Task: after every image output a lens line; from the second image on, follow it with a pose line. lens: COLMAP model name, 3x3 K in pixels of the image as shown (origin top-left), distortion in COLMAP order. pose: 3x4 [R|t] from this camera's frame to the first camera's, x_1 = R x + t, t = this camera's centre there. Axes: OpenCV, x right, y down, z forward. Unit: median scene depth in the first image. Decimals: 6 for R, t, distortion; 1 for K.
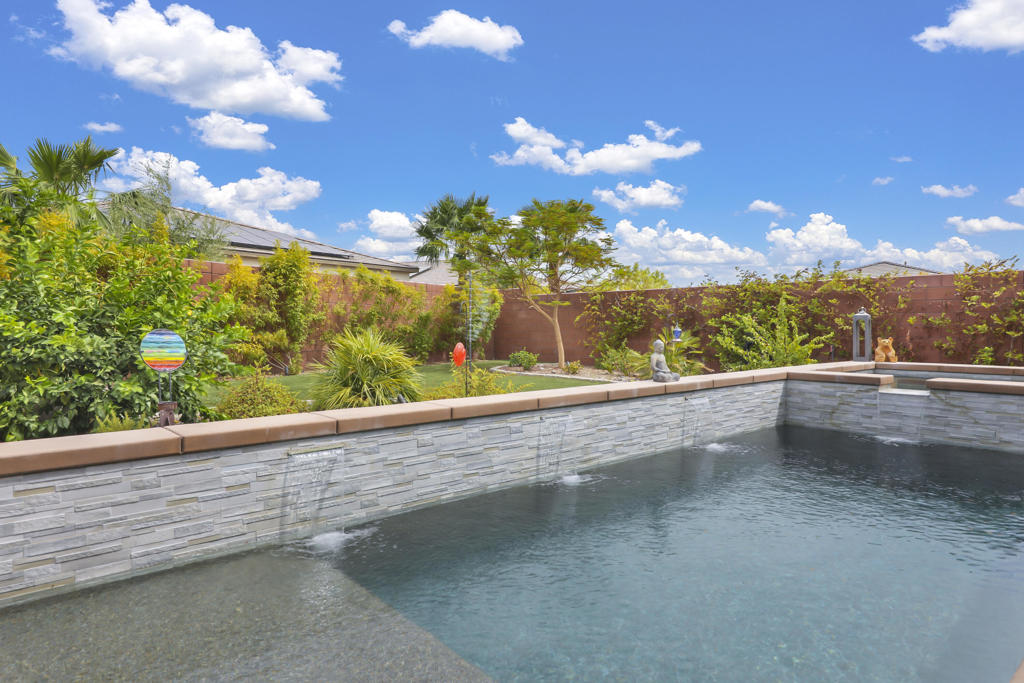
lens RADIAL K [[596.0, 0, 515.6], [0, 596.0, 335.1], [0, 0, 1]] dist [-0.001906, 0.001410]
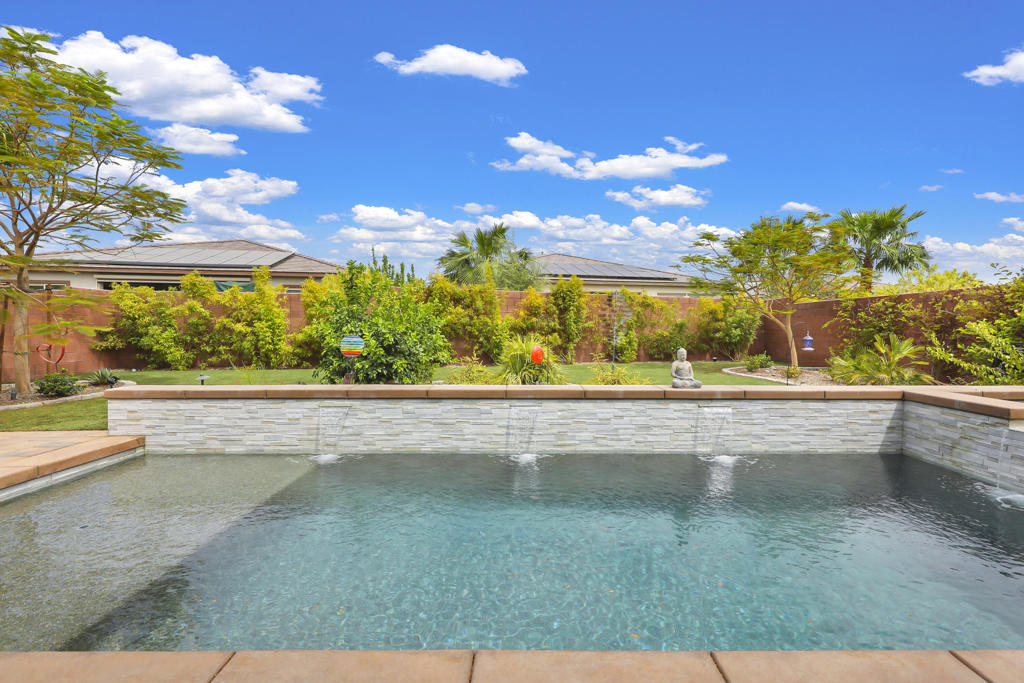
lens RADIAL K [[452.1, 0, 535.0], [0, 452.1, 322.2], [0, 0, 1]] dist [-0.000100, -0.000011]
pose [[0.753974, -0.008097, -0.656854, 0.329352], [-0.013464, 0.999523, -0.027776, -0.006827], [0.656766, 0.029786, 0.753506, 0.120805]]
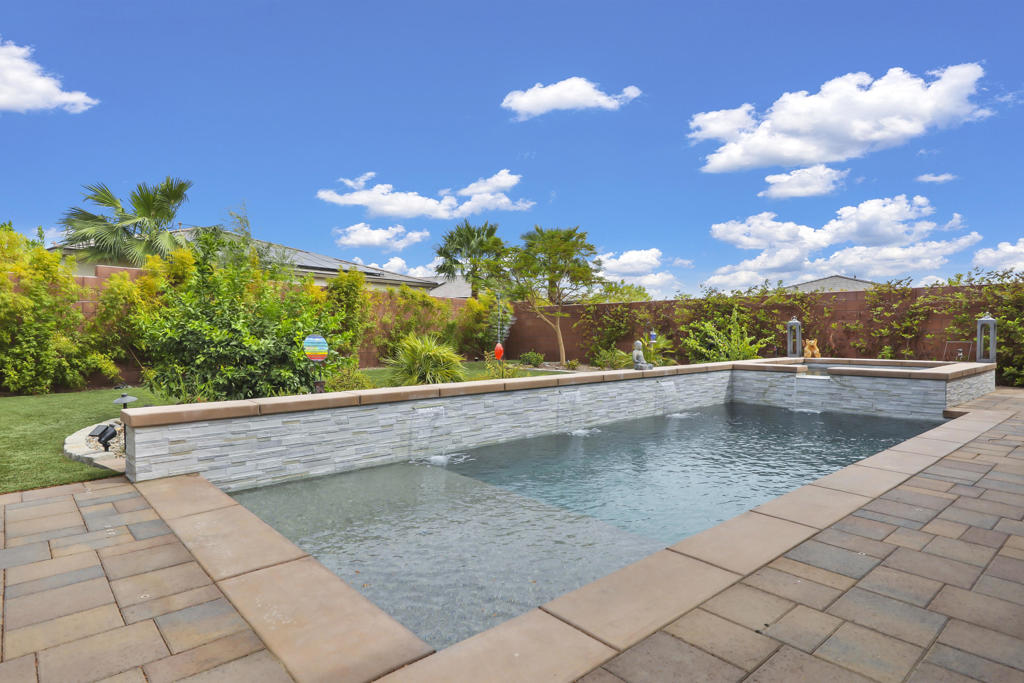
lens RADIAL K [[541.5, 0, 512.4], [0, 541.5, 334.4], [0, 0, 1]] dist [0.000670, -0.000129]
pose [[0.999990, -0.004209, -0.001681, -0.033793], [0.004189, 0.999925, -0.011520, 0.003914], [0.001729, 0.011512, 0.999932, -0.170144]]
